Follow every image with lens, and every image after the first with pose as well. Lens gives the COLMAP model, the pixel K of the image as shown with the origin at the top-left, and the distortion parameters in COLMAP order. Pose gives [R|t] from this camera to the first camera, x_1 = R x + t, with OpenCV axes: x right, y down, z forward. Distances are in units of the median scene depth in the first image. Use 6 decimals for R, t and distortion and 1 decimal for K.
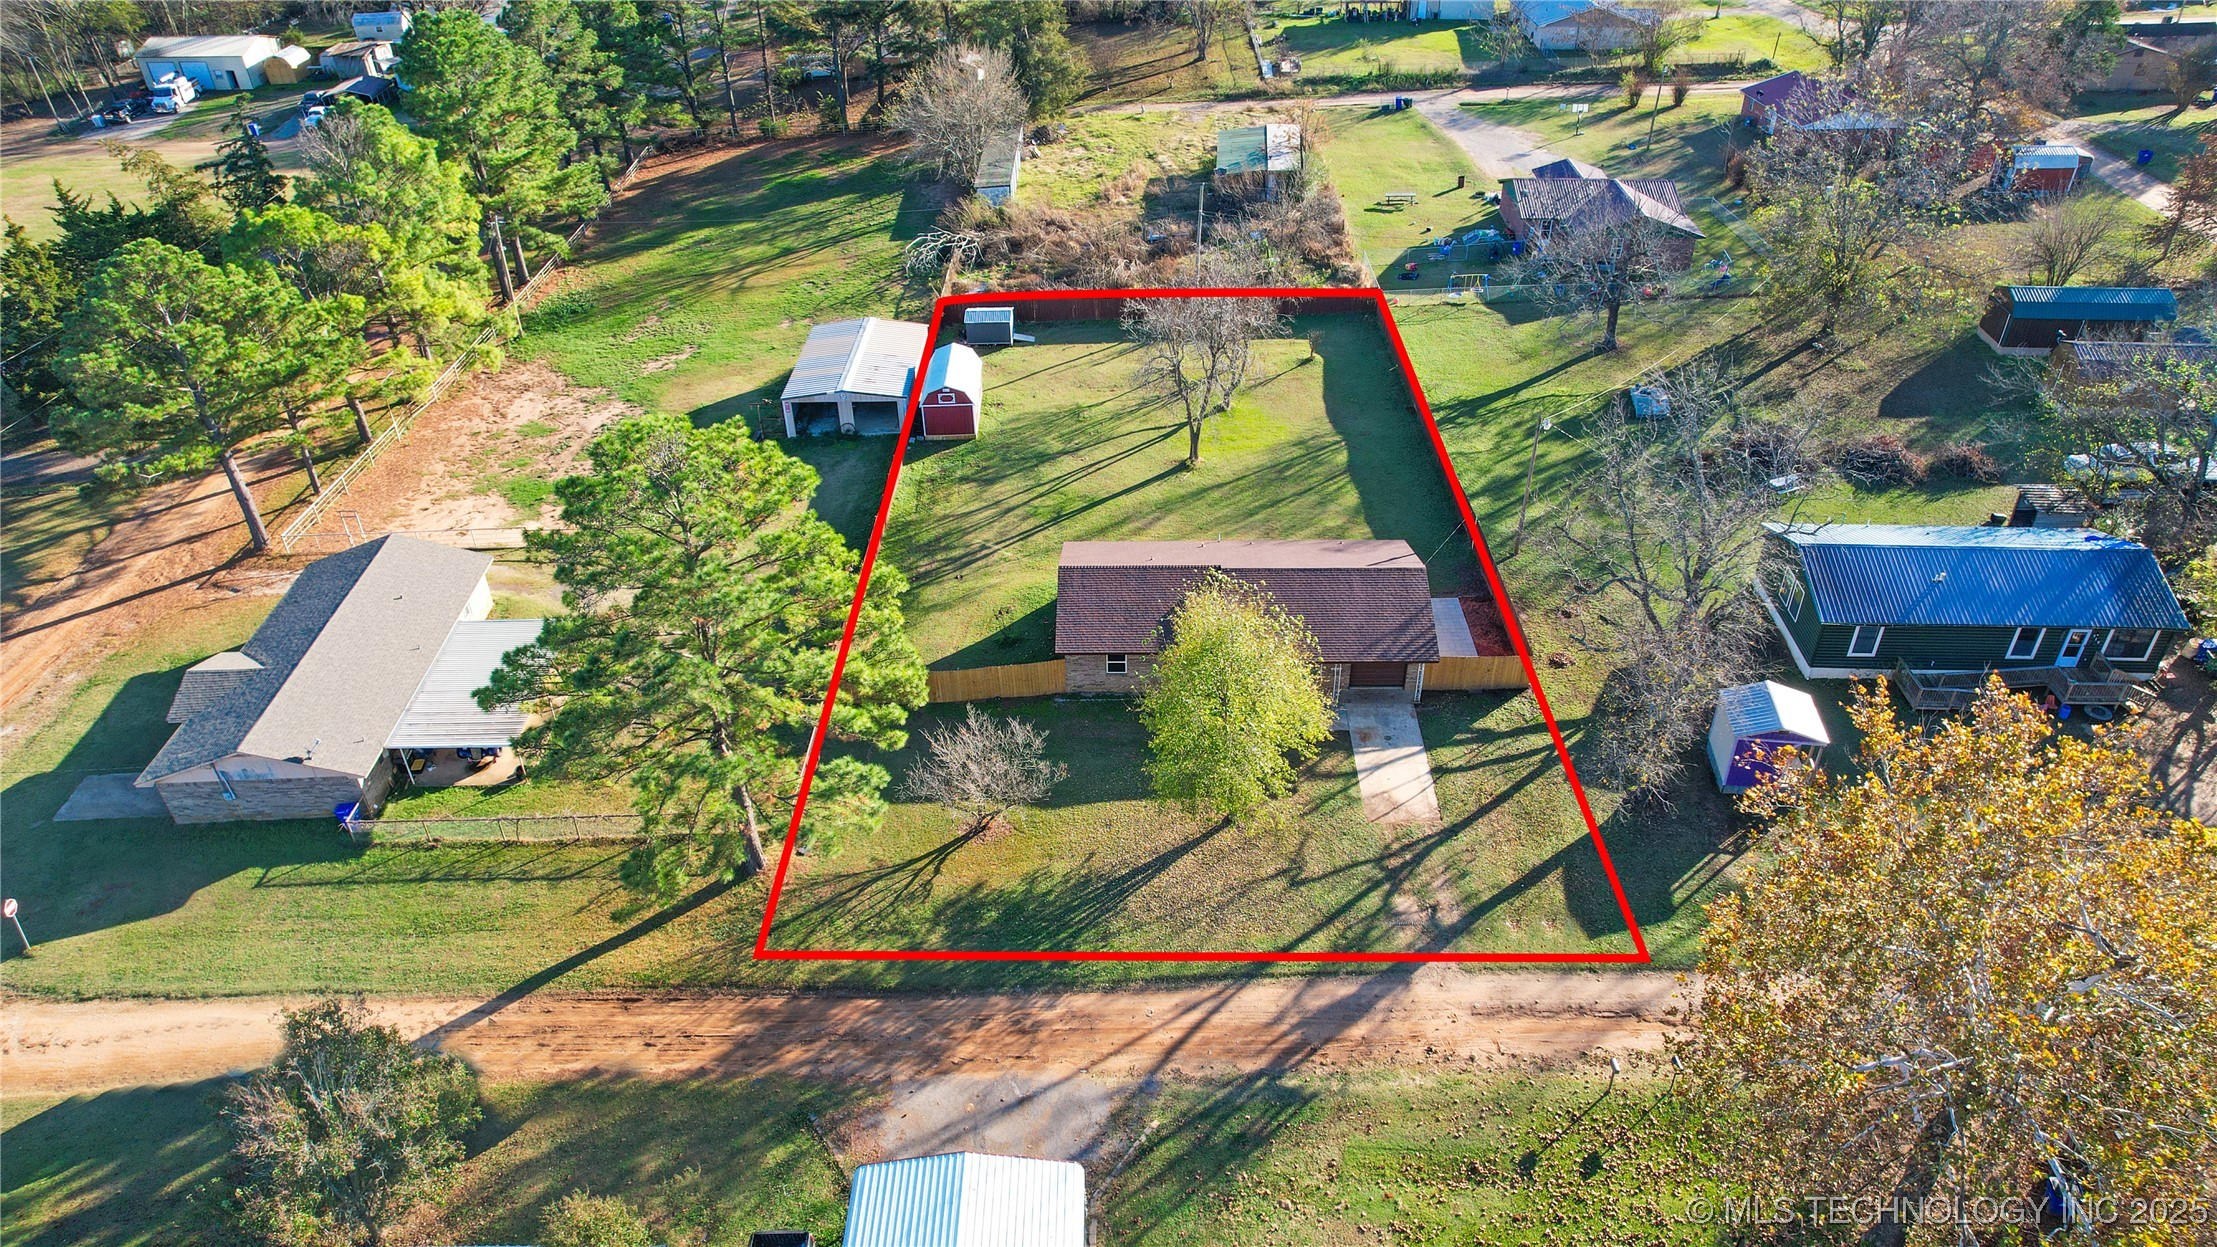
lens RADIAL K [[1447.2, 0, 1113.4], [0, 1447.2, 635.7], [0, 0, 1]] dist [-0.071635, 0.063390]
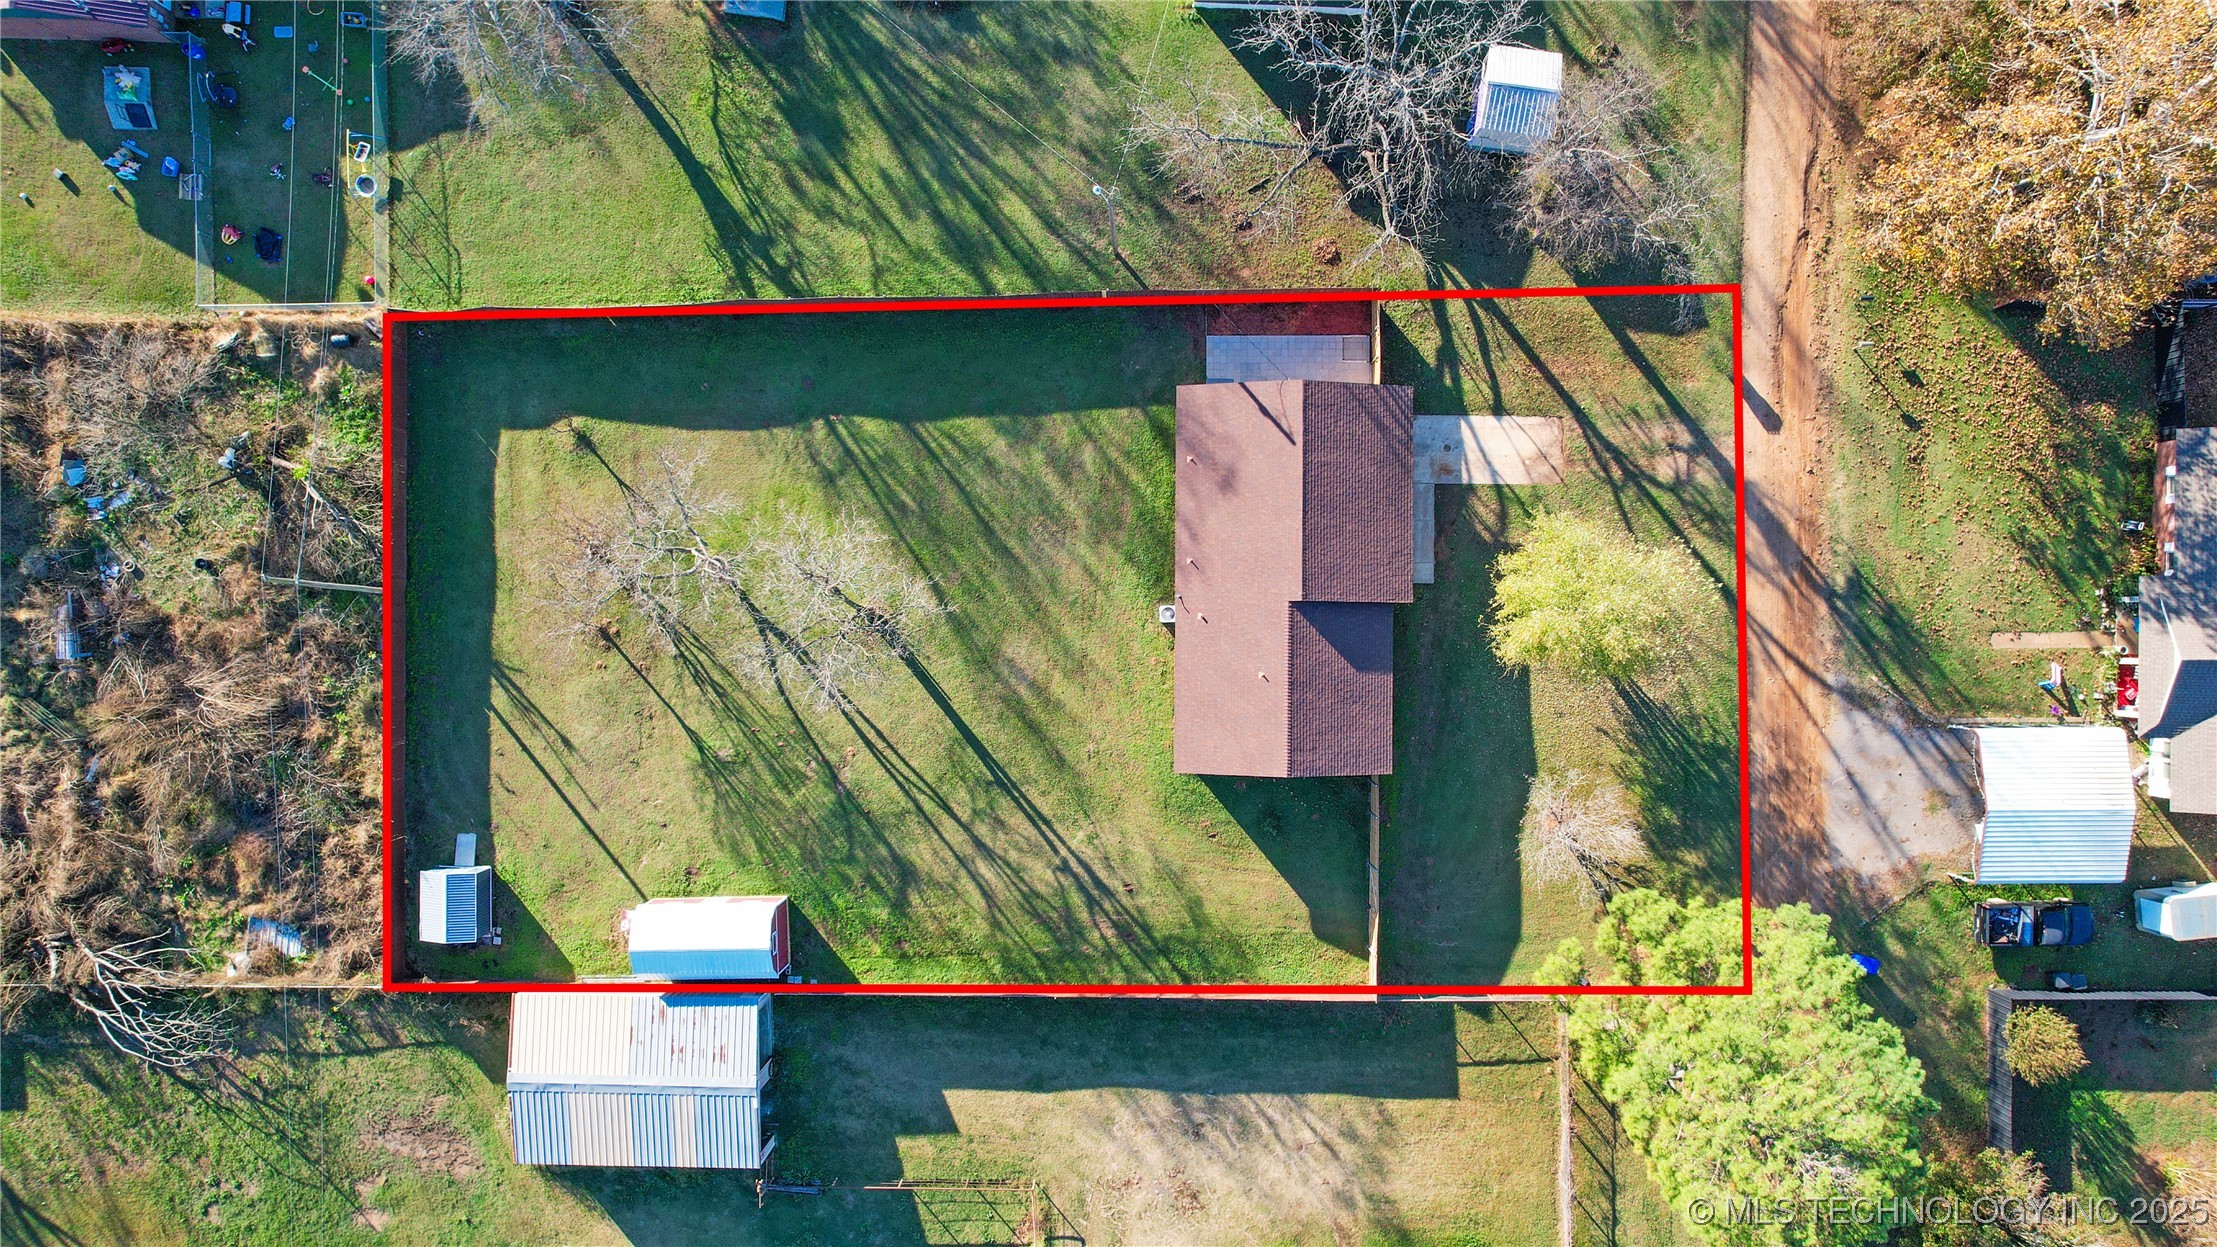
lens RADIAL K [[1497.7, 0, 1121.0], [0, 1497.7, 646.7], [0, 0, 1]] dist [-0.076068, 0.067872]
pose [[-0.005725, -0.999981, 0.002251, 0.031553], [0.582912, -0.001508, 0.812534, -0.619163], [-0.812515, 0.005964, 0.582910, 0.370259]]
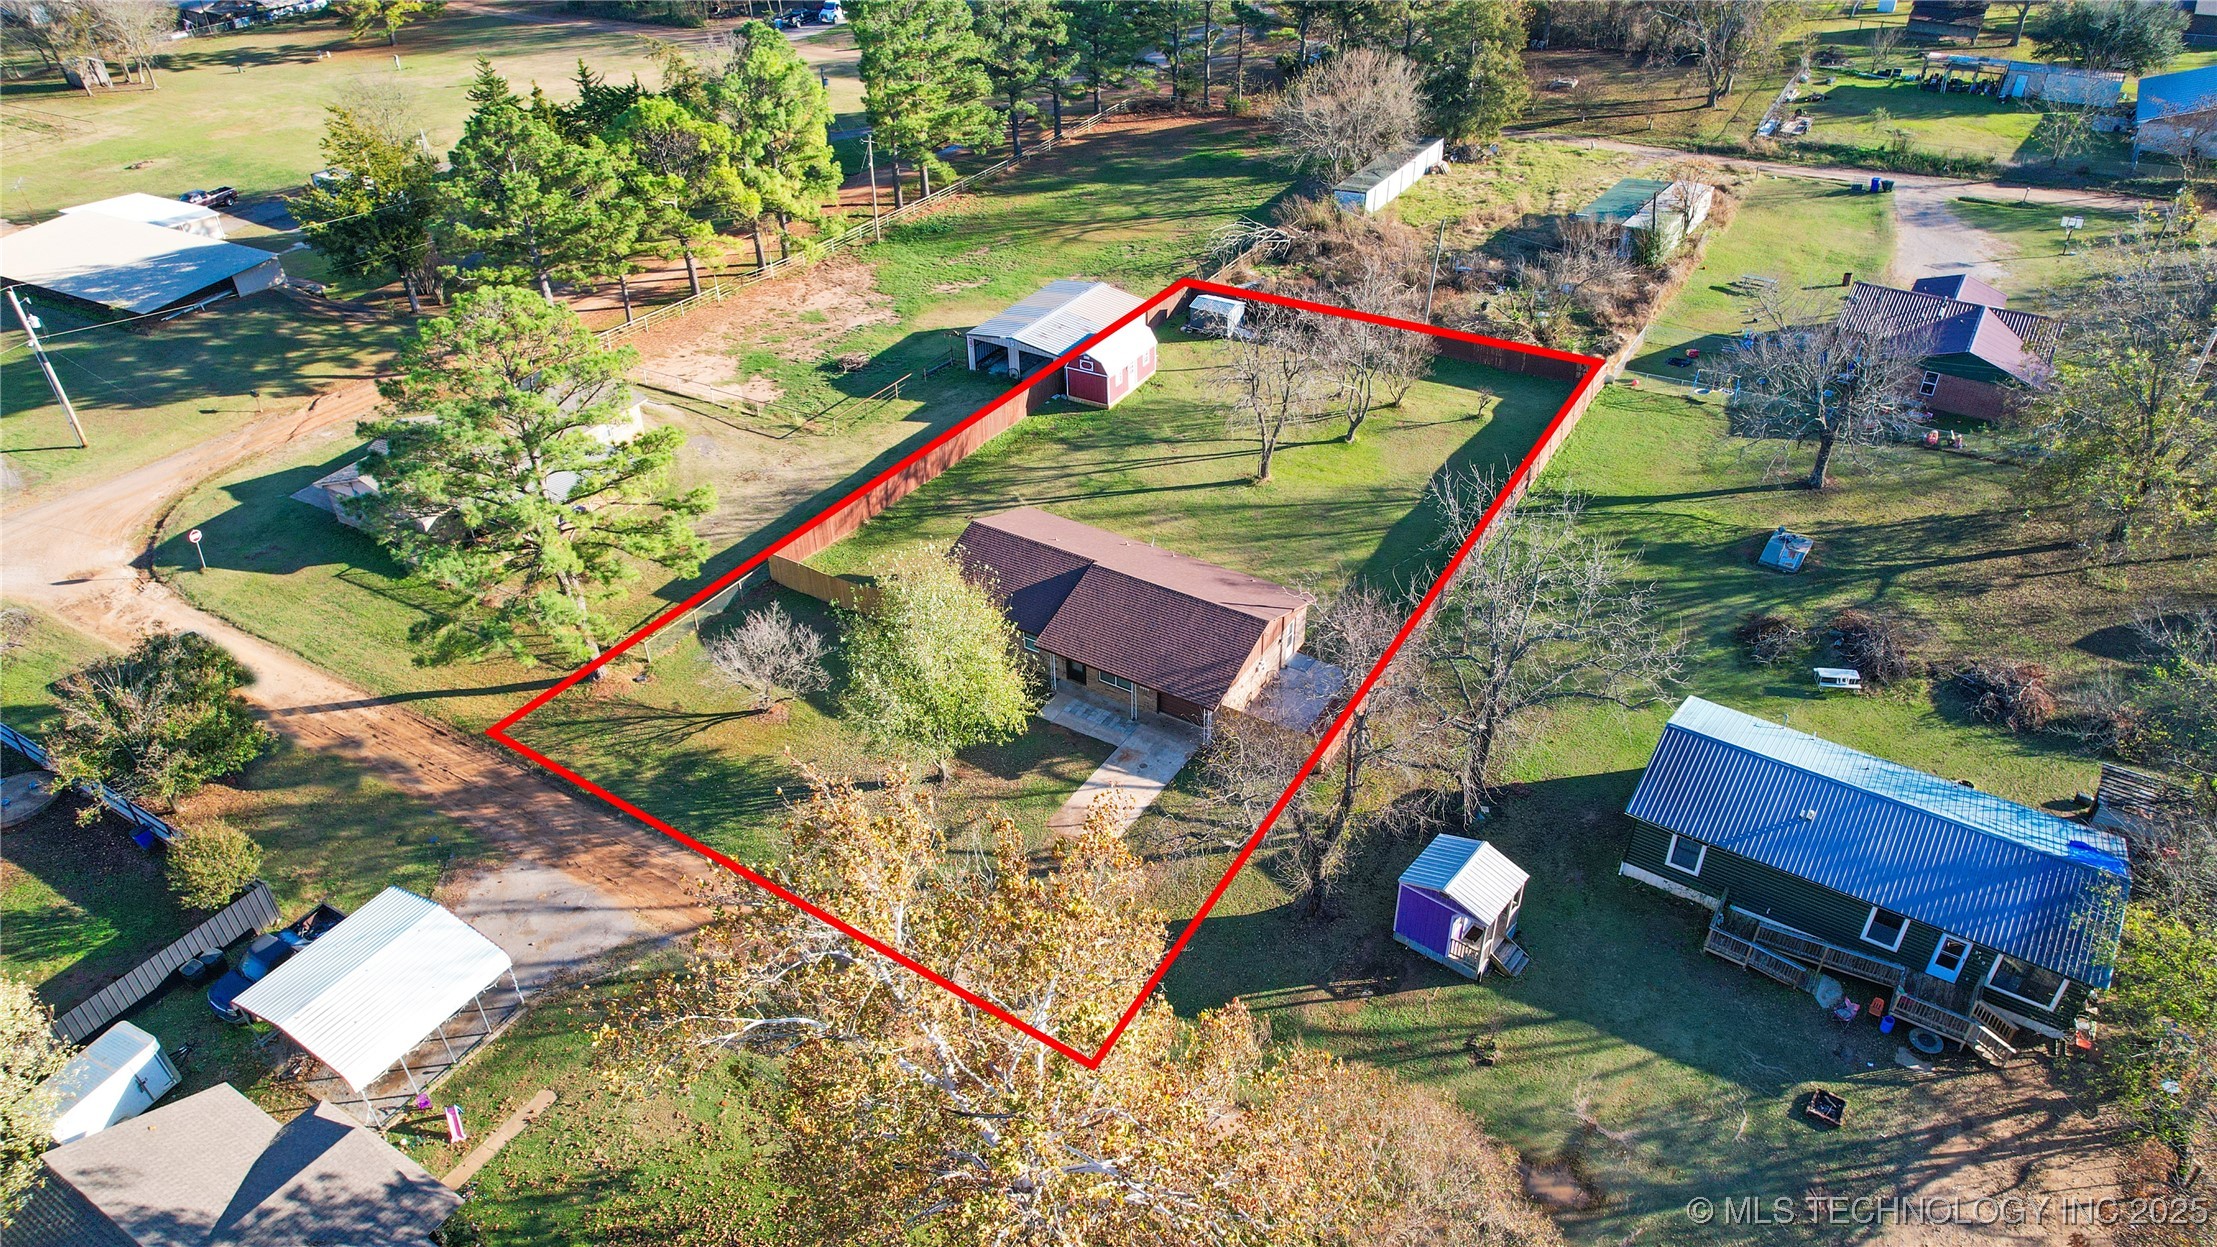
lens RADIAL K [[1432.6, 0, 1108.5], [0, 1432.6, 623.5], [0, 0, 1]] dist [-0.077101, 0.068977]
pose [[0.854958, 0.297510, -0.424894, 0.367956], [-0.295897, 0.952535, 0.071569, -0.057003], [0.426019, 0.064537, 0.902410, 0.057937]]
